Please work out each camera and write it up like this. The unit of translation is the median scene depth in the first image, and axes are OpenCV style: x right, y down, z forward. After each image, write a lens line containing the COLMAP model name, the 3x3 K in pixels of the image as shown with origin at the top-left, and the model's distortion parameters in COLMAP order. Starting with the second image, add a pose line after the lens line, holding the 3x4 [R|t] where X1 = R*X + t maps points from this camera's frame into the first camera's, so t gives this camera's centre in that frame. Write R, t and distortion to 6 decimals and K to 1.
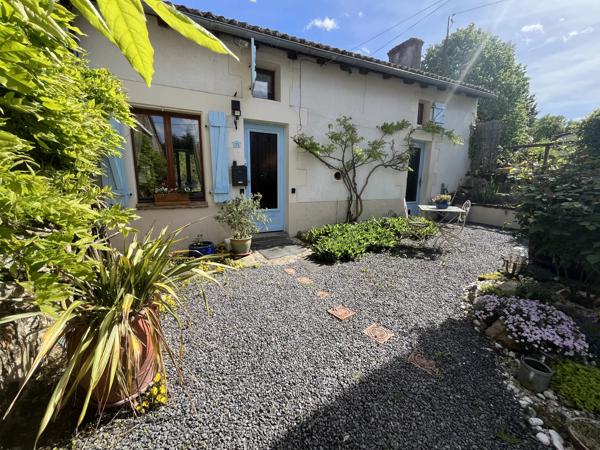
lens RADIAL K [[241.7, 0, 300.0], [0, 241.7, 225.0], [0, 0, 1]] dist [-0.008394, -0.000193]
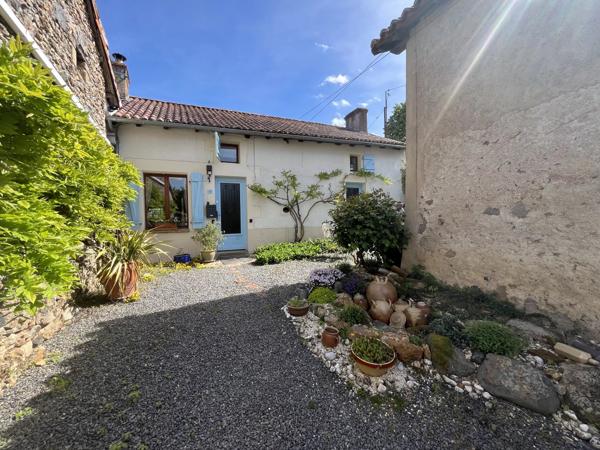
lens RADIAL K [[241.7, 0, 300.0], [0, 241.7, 225.0], [0, 0, 1]] dist [-0.008394, -0.000193]
pose [[0.997355, -0.027922, -0.067100, 0.378930], [0.016838, 0.986908, -0.160400, 0.125542], [0.070700, 0.158846, 0.984769, -0.417052]]
